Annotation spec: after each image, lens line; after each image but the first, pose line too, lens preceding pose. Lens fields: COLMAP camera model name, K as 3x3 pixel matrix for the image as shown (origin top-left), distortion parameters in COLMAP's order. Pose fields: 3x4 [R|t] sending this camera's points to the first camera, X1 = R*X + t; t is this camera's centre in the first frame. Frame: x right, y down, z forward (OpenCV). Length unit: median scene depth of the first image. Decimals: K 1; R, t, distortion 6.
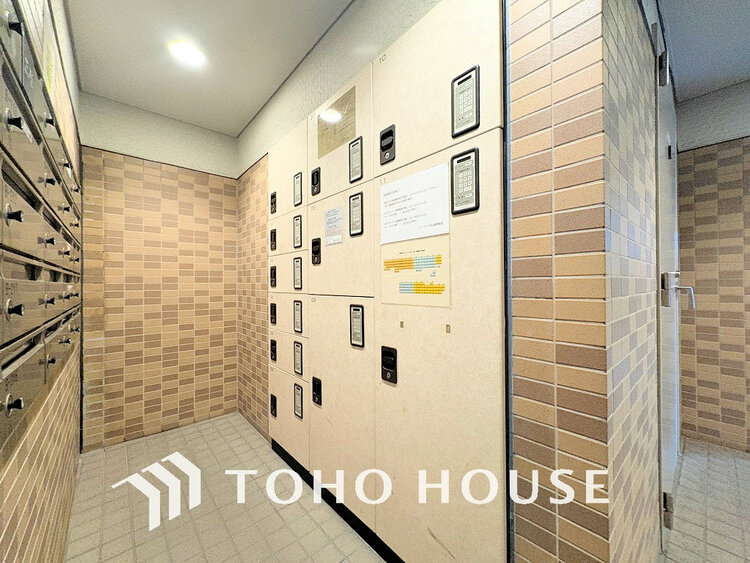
lens RADIAL K [[298.8, 0, 374.7], [0, 298.8, 279.8], [0, 0, 1]] dist [0.000110, 0.000017]
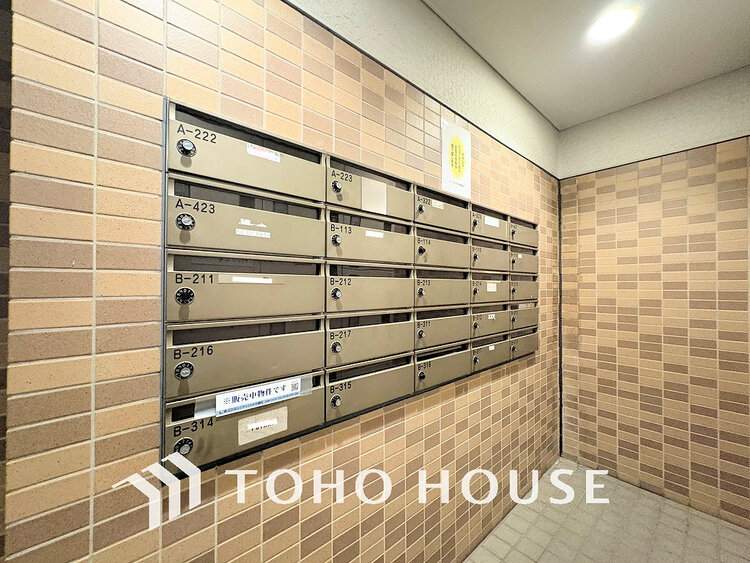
lens RADIAL K [[298.8, 0, 374.9], [0, 298.8, 285.6], [0, 0, 1]] dist [0.000110, 0.000017]
pose [[-0.013812, -0.004273, -0.999895, 0.124102], [0.002059, 0.999989, -0.004302, -0.046289], [0.999902, -0.002118, -0.013803, 0.285805]]
